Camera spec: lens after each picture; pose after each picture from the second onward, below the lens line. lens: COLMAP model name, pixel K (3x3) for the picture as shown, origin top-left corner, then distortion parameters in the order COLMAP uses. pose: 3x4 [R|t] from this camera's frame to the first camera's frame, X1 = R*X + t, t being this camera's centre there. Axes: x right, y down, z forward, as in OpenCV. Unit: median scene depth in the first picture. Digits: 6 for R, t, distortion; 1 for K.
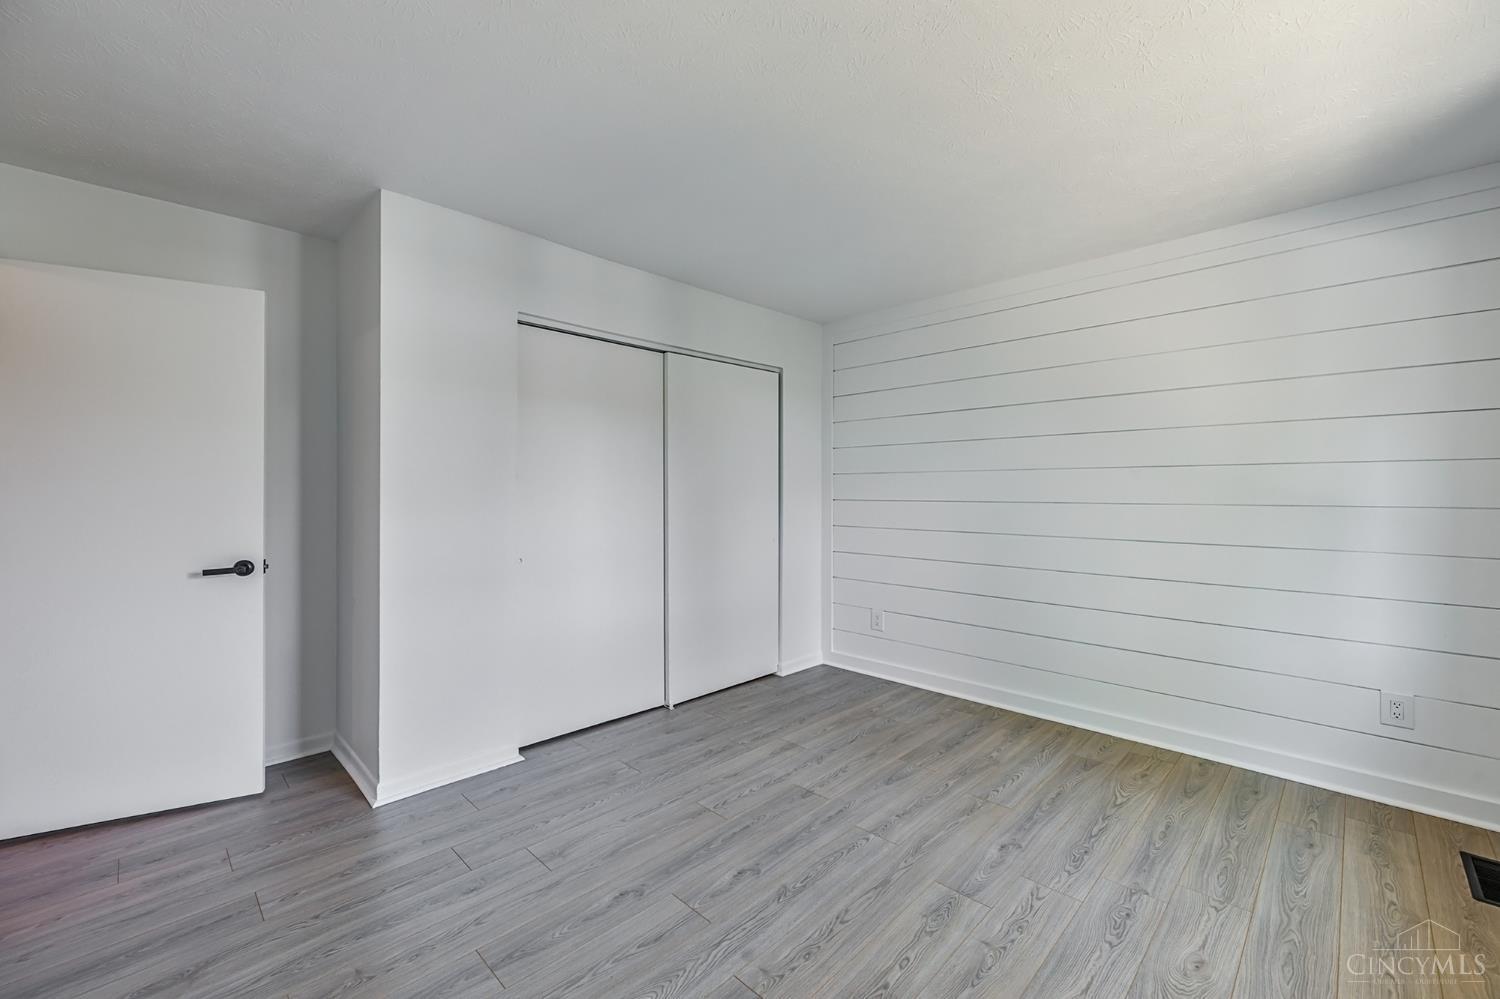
lens RADIAL K [[611.0, 0, 752.3], [0, 611.0, 495.2], [0, 0, 1]] dist [0.001853, -0.000160]
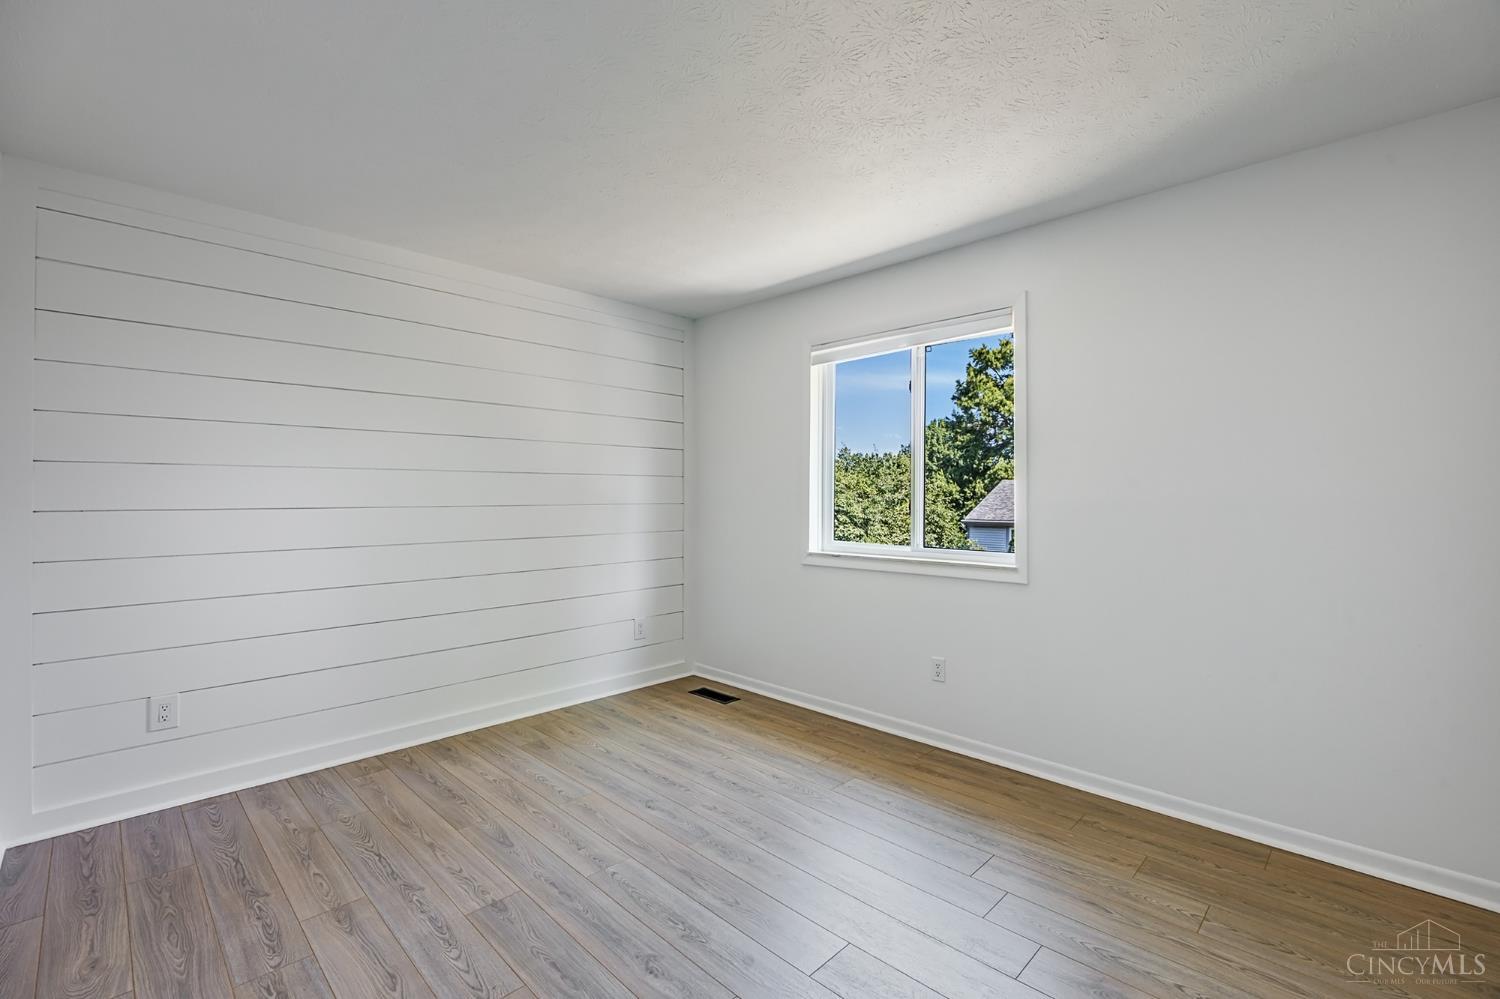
lens RADIAL K [[663.7, 0, 754.7], [0, 663.7, 507.0], [0, 0, 1]] dist [-0.003705, -0.000922]
pose [[-0.003162, -0.018604, 0.999822, -0.619114], [0.008370, 0.999791, 0.018629, -0.003156], [-0.999960, 0.008427, -0.003005, 0.611571]]
